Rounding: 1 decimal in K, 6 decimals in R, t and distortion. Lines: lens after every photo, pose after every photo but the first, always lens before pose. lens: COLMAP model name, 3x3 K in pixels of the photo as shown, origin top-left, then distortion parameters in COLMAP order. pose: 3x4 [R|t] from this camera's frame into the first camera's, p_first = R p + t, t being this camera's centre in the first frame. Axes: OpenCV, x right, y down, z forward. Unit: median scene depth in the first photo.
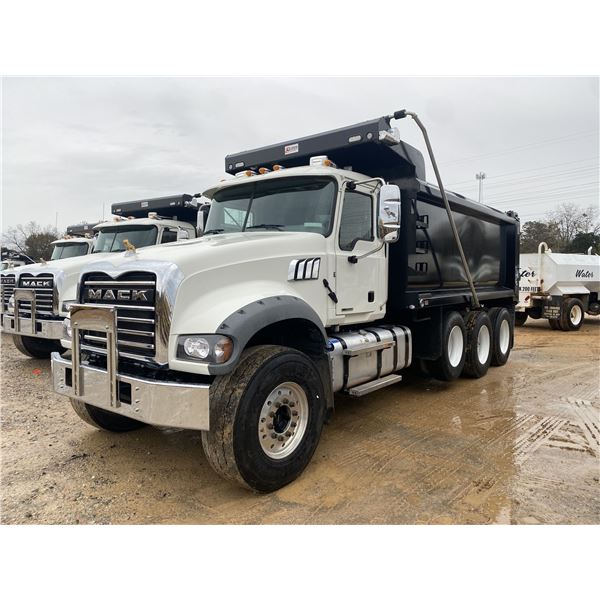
lens RADIAL K [[462.2, 0, 303.2], [0, 462.2, 295.4], [0, 0, 1]] dist [-0.008321, 0.018325]
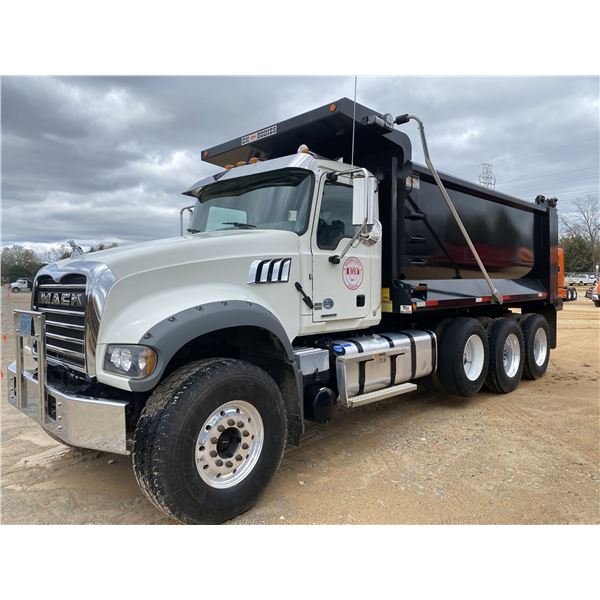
lens RADIAL K [[462.2, 0, 305.5], [0, 462.2, 289.5], [0, 0, 1]] dist [-0.008321, 0.018325]
pose [[0.993008, -0.000169, -0.118048, 0.183567], [-0.001910, 0.999845, -0.017498, -0.004876], [0.118032, 0.017601, 0.992854, 0.127128]]
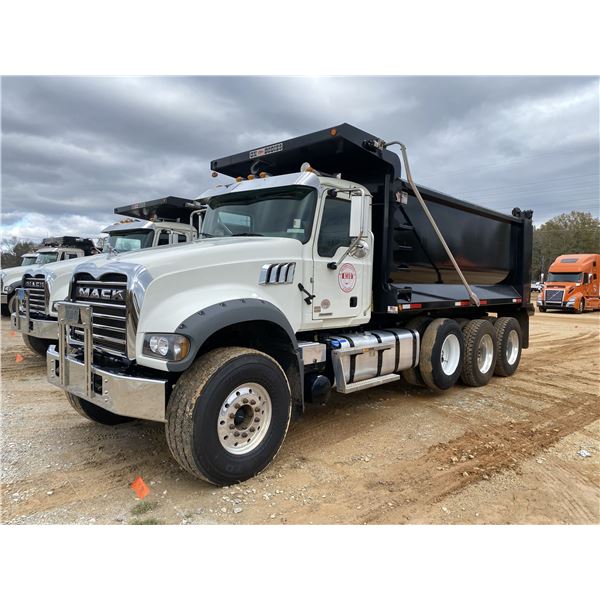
lens RADIAL K [[462.2, 0, 299.0], [0, 462.2, 301.5], [0, 0, 1]] dist [-0.008321, 0.018325]
pose [[0.994740, 0.028180, -0.098482, 0.160324], [-0.027239, 0.999570, 0.010891, -0.007875], [0.098747, -0.008152, 0.995079, -0.032410]]
